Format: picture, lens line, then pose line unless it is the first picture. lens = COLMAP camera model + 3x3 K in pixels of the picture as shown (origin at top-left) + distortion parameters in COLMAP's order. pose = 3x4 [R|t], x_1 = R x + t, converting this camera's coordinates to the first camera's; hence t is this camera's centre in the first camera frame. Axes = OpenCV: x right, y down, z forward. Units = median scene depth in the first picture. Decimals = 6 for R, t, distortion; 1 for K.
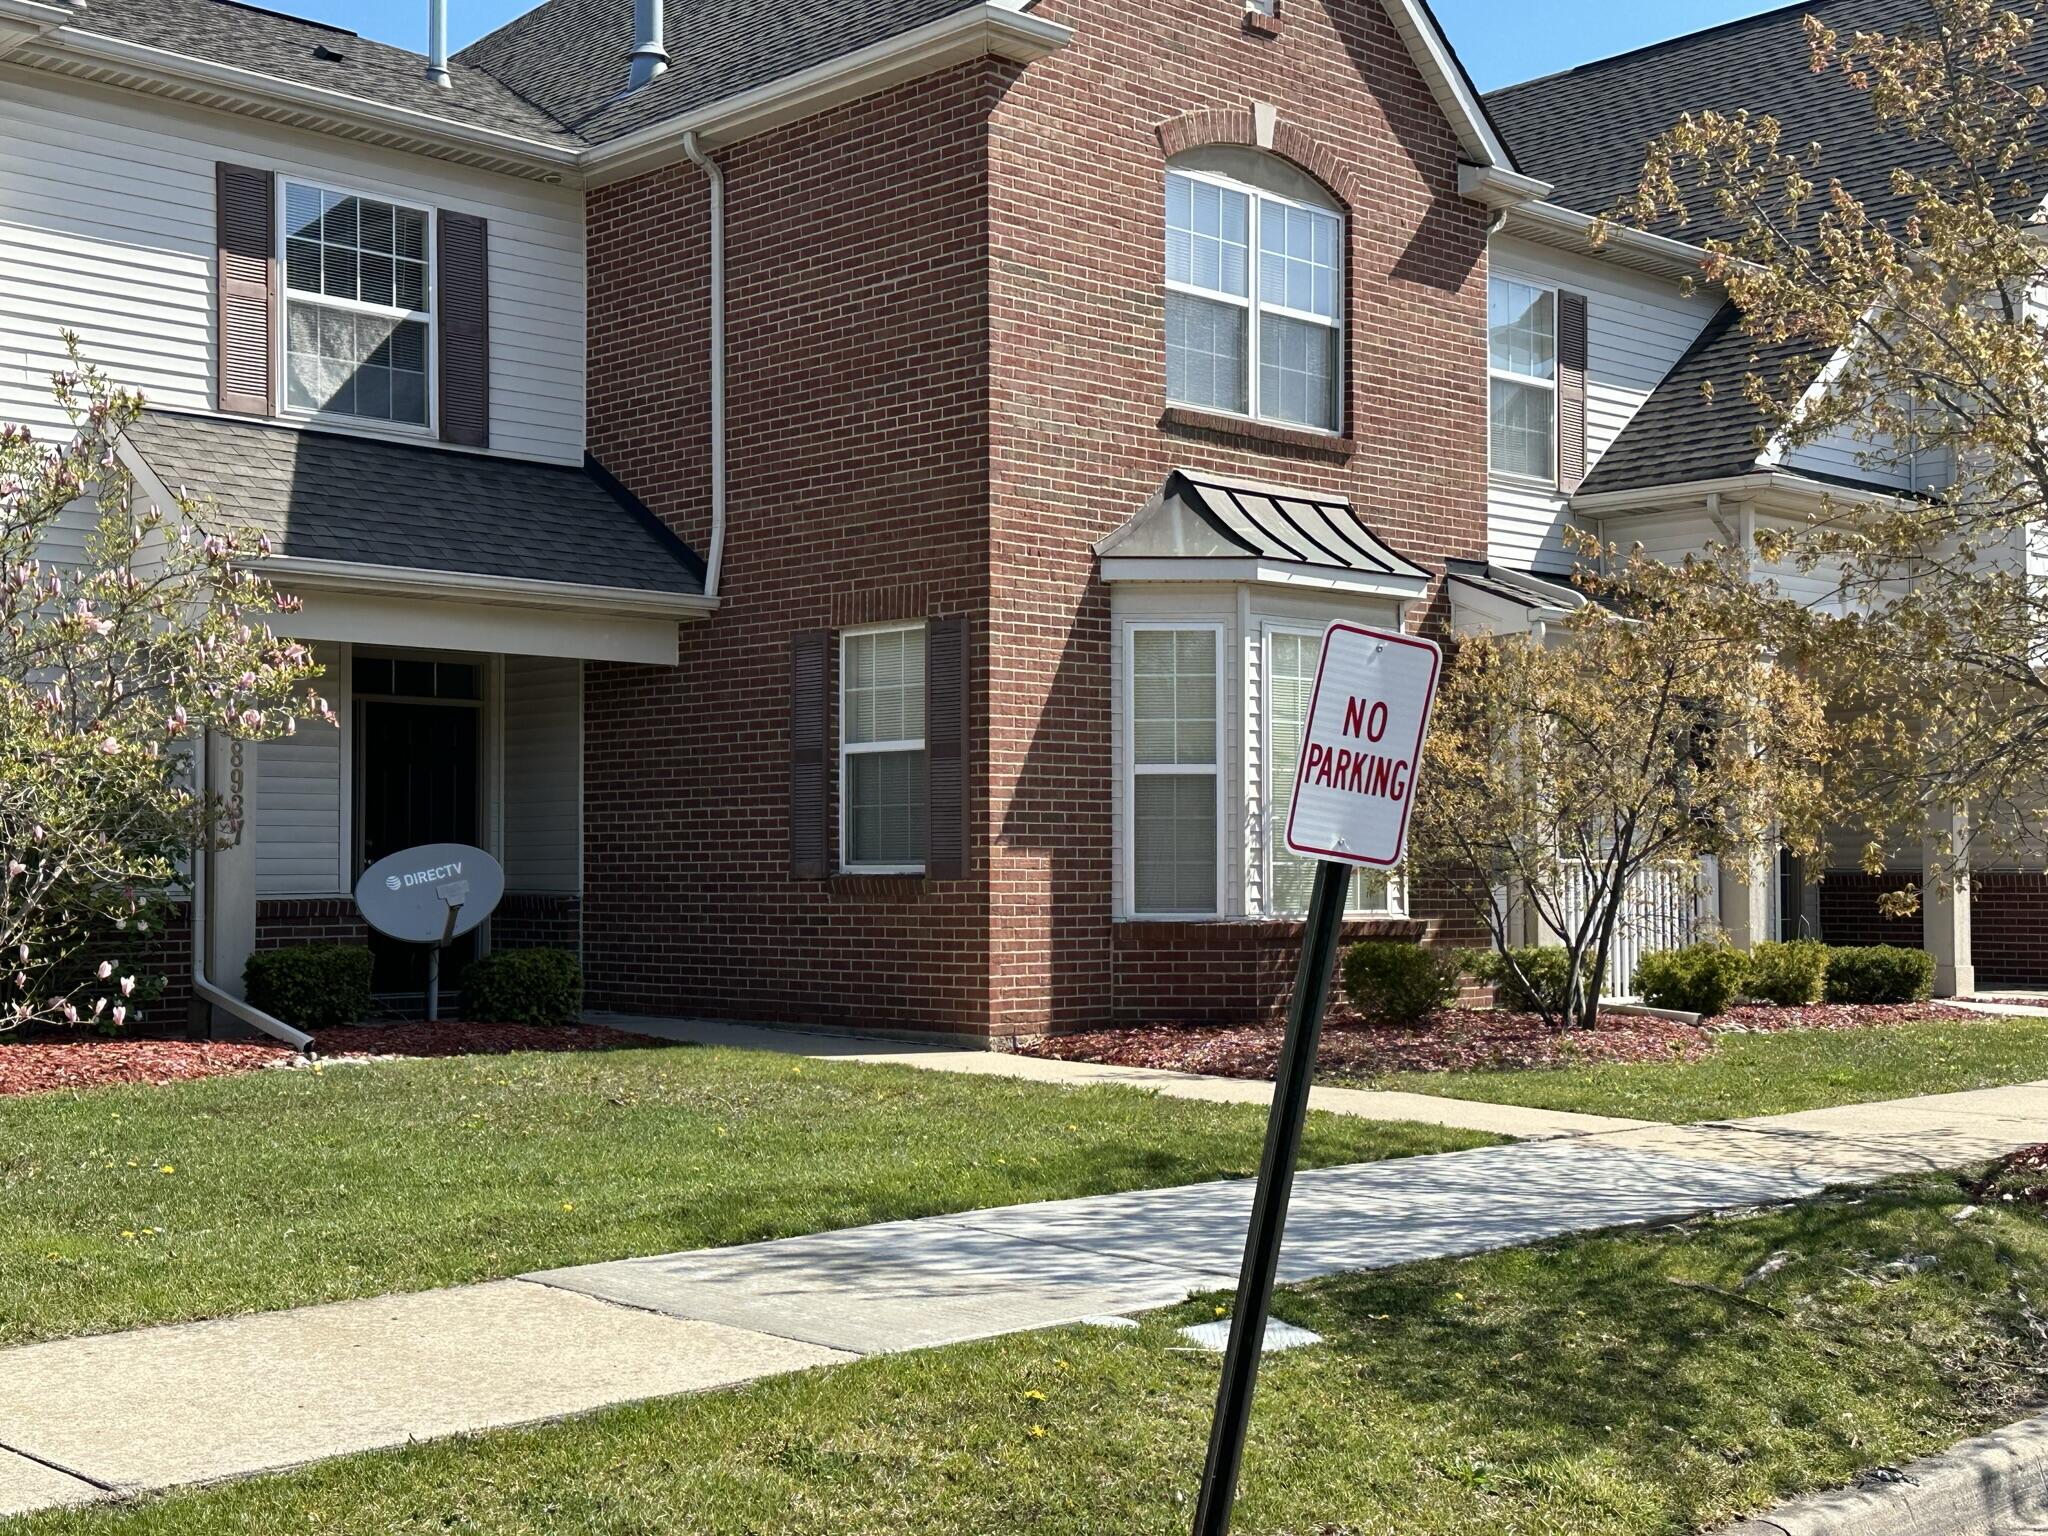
lens RADIAL K [[2500.7, 0, 1026.8], [0, 2500.7, 784.4], [0, 0, 1]] dist [0.206326, -0.435097]
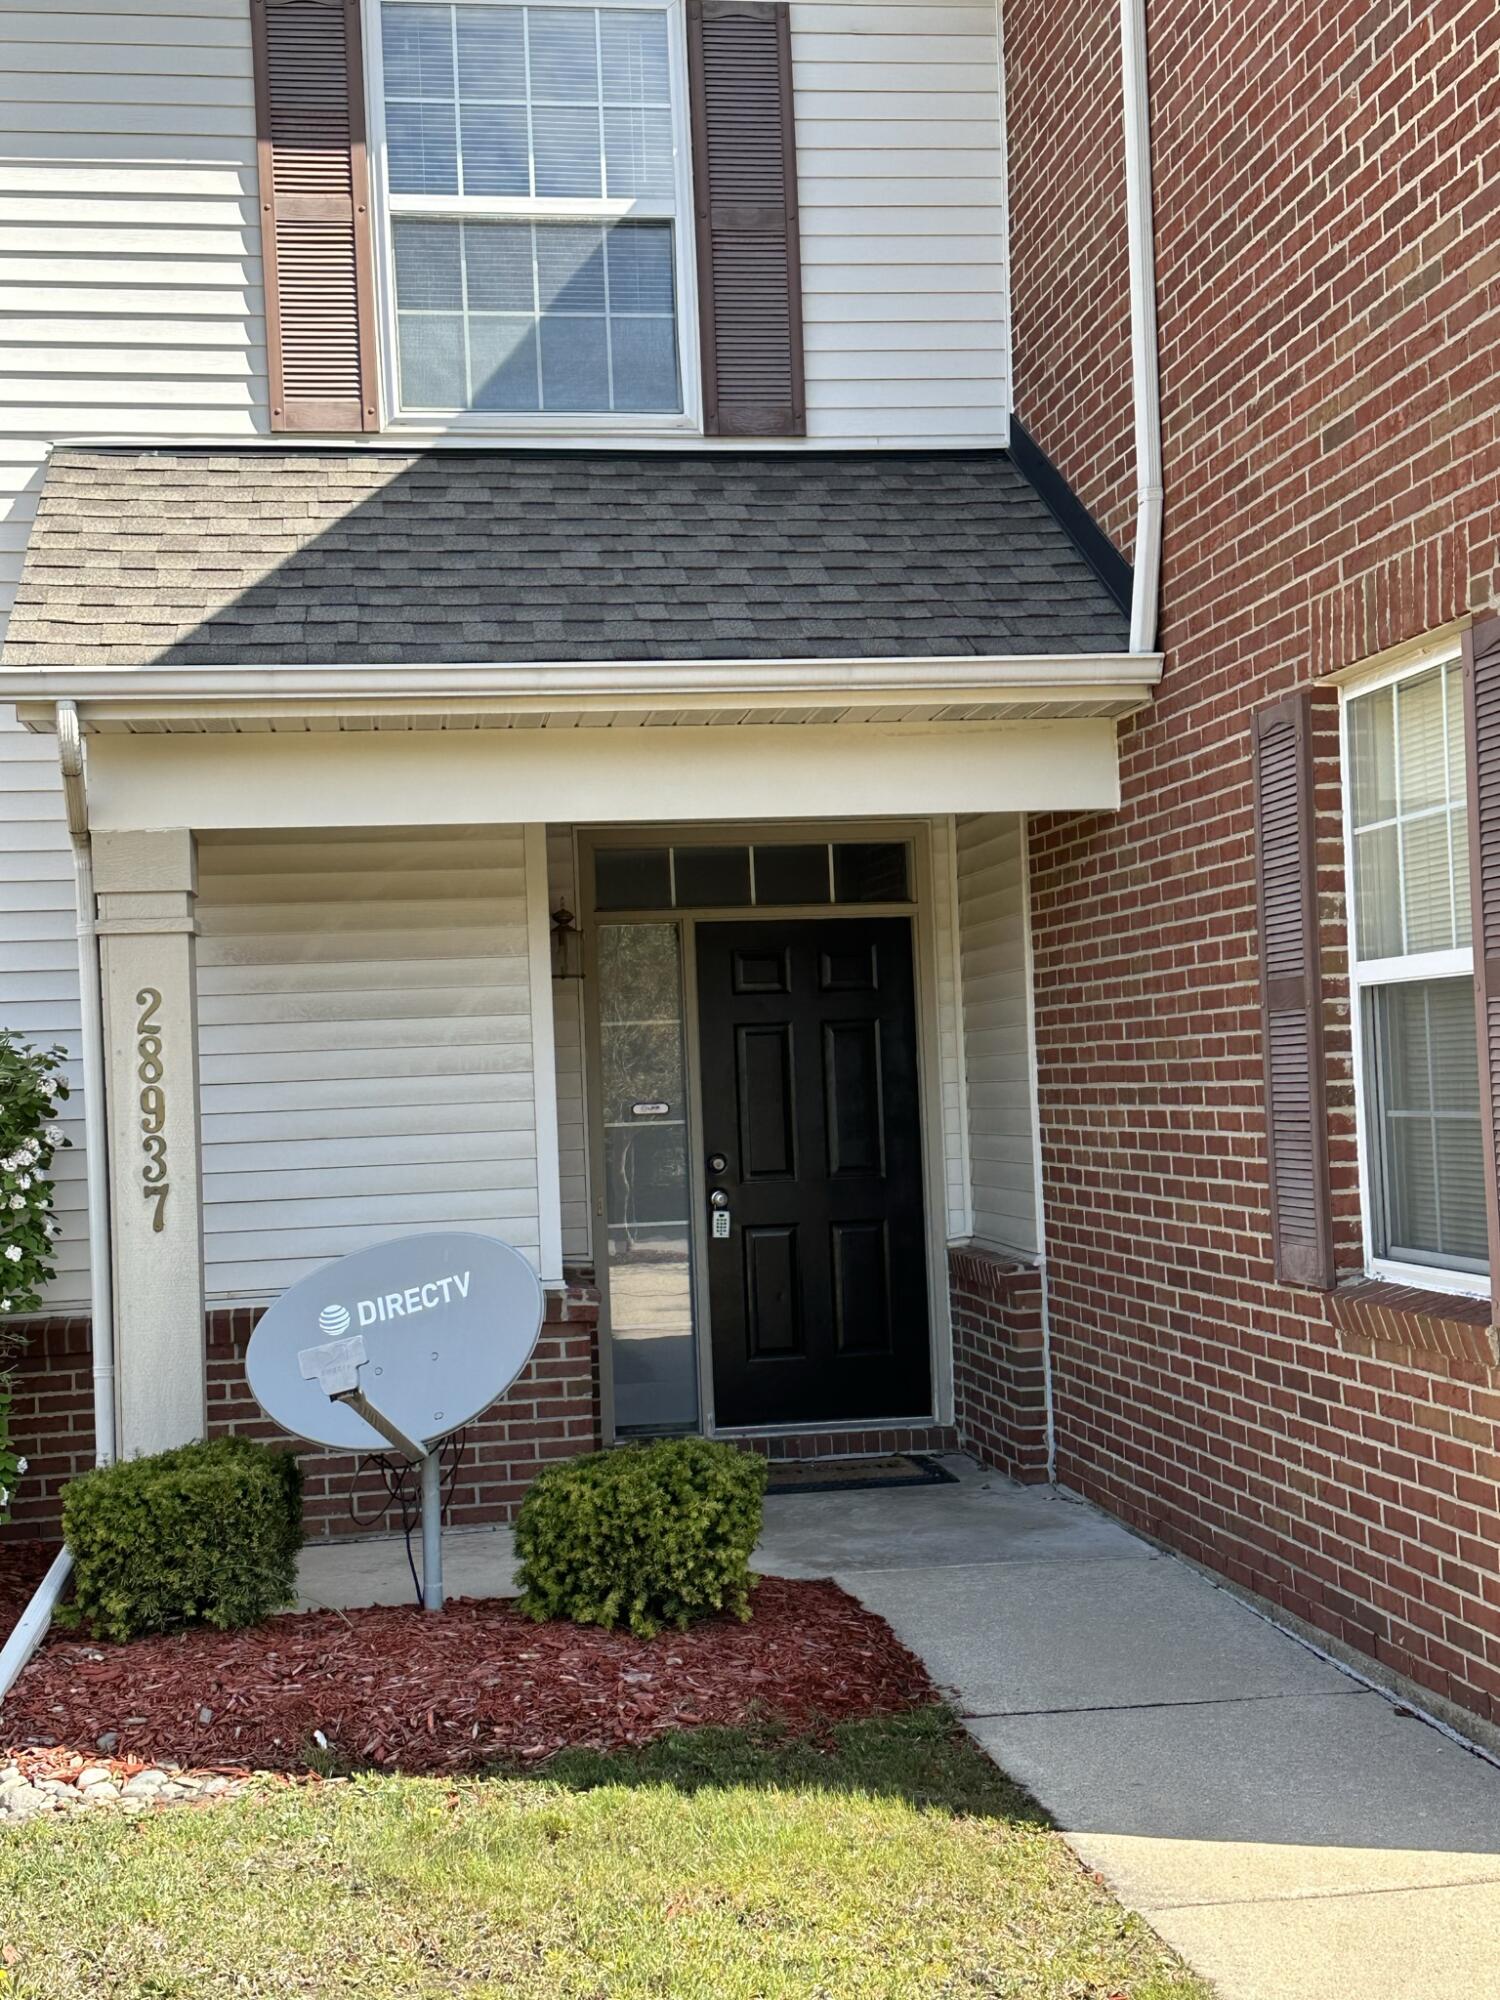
lens RADIAL K [[2442.1, 0, 750.0], [0, 2442.1, 1000.0], [0, 0, 1]] dist [0.206326, -0.435097]
pose [[0.817320, -0.047596, -0.574215, 0.078716], [0.057655, 0.998336, -0.000686, -0.015565], [0.573292, -0.032545, 0.818704, 0.616825]]
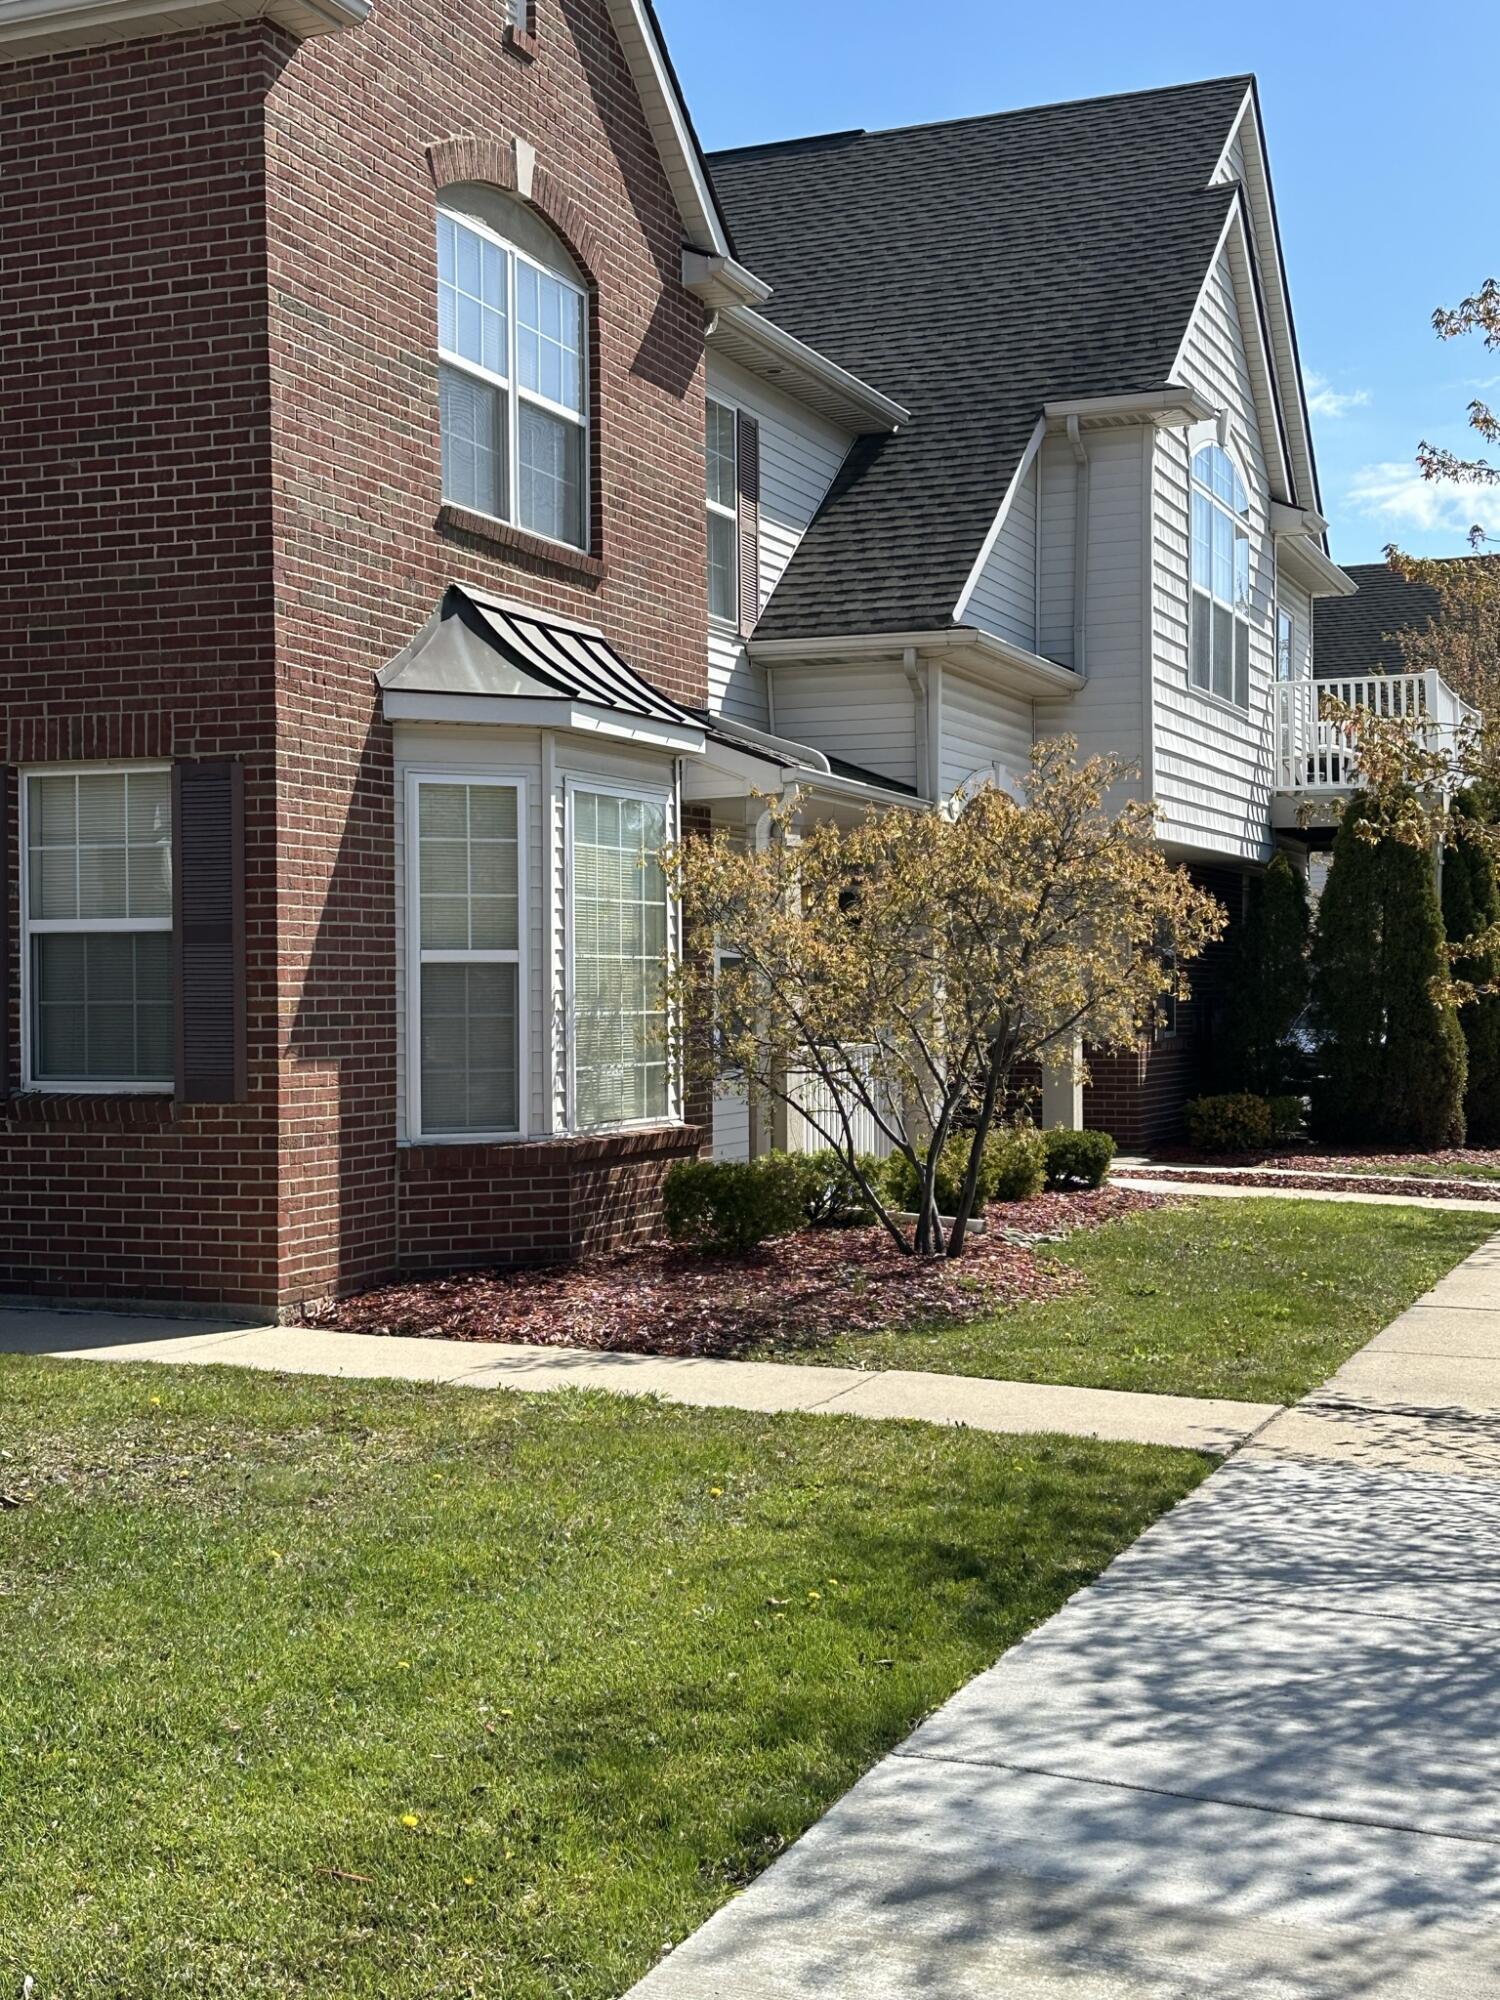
lens RADIAL K [[2442.1, 0, 750.0], [0, 2442.1, 1000.0], [0, 0, 1]] dist [0.206326, -0.435097]
pose [[0.916687, -0.005855, 0.399562, -0.172870], [-0.009807, 0.999262, 0.037143, -0.022009], [-0.399485, -0.037967, 0.915953, 0.232685]]
